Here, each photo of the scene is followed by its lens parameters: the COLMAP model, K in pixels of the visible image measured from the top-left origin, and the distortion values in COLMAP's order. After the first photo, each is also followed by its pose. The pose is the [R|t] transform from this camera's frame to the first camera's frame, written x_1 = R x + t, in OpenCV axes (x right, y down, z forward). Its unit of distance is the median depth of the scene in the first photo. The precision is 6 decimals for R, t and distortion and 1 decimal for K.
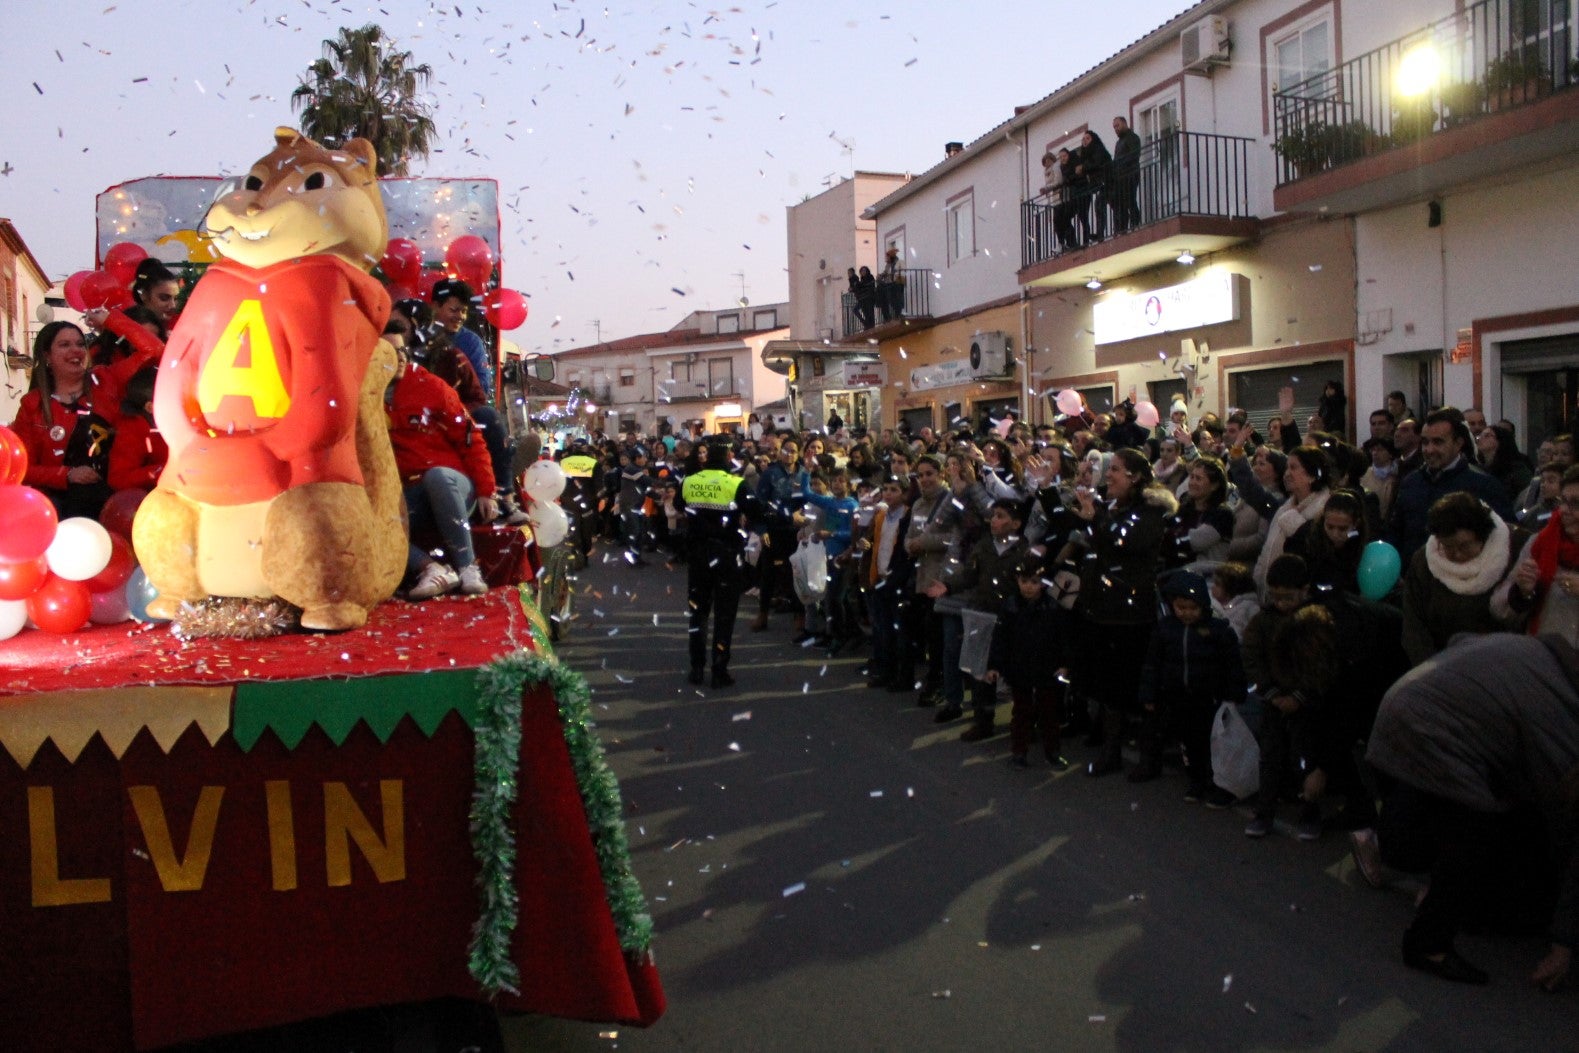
lens RADIAL K [[1337.8, 0, 789.5], [0, 1337.8, 526.5], [0, 0, 1]] dist [-0.172310, 0.140635]
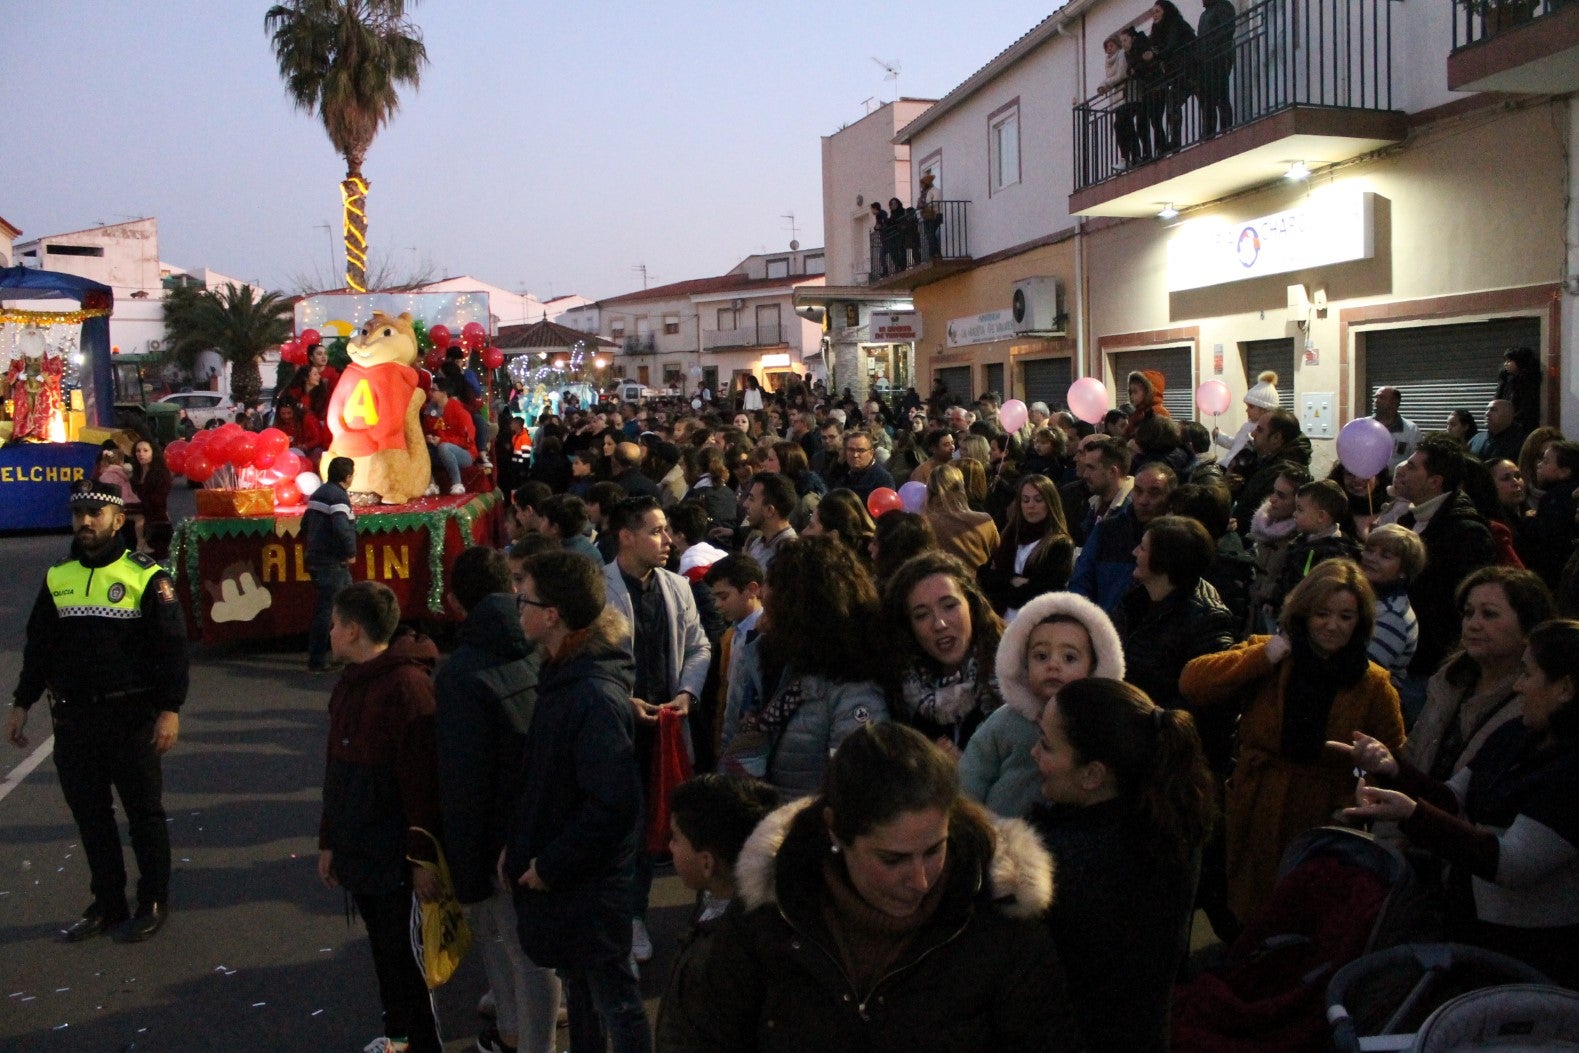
lens RADIAL K [[1337.8, 0, 789.5], [0, 1337.8, 526.5], [0, 0, 1]] dist [-0.172310, 0.140635]
pose [[0.998749, 0.004037, -0.049846, 0.036372], [-0.002009, 0.999171, 0.040671, -0.023572], [0.049969, -0.040519, 0.997929, 0.163071]]
